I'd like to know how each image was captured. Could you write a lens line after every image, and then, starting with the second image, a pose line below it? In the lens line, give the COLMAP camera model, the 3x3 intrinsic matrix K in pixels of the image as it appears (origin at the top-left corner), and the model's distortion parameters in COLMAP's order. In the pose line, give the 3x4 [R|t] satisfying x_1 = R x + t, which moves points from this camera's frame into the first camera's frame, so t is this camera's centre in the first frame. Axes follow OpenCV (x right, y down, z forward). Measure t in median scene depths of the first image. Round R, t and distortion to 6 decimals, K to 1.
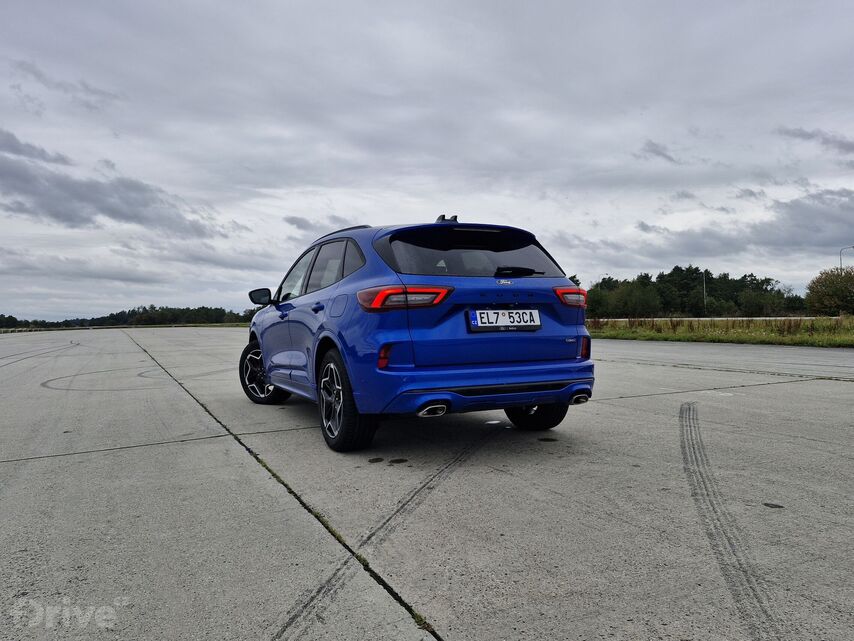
lens RADIAL K [[625.3, 0, 427.0], [0, 625.3, 320.5], [0, 0, 1]] dist [0.075934, -0.092350]
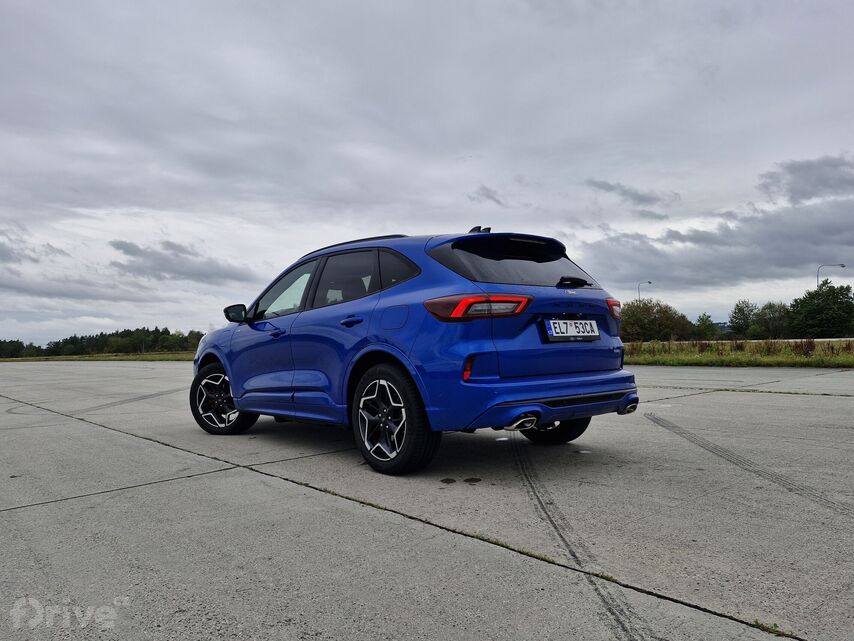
lens RADIAL K [[625.3, 0, 427.0], [0, 625.3, 320.5], [0, 0, 1]] dist [0.075934, -0.092350]
pose [[0.970161, -0.003083, 0.242442, -0.357171], [0.014424, 0.998882, -0.045016, 0.026673], [-0.242032, 0.047170, 0.969121, 0.093644]]
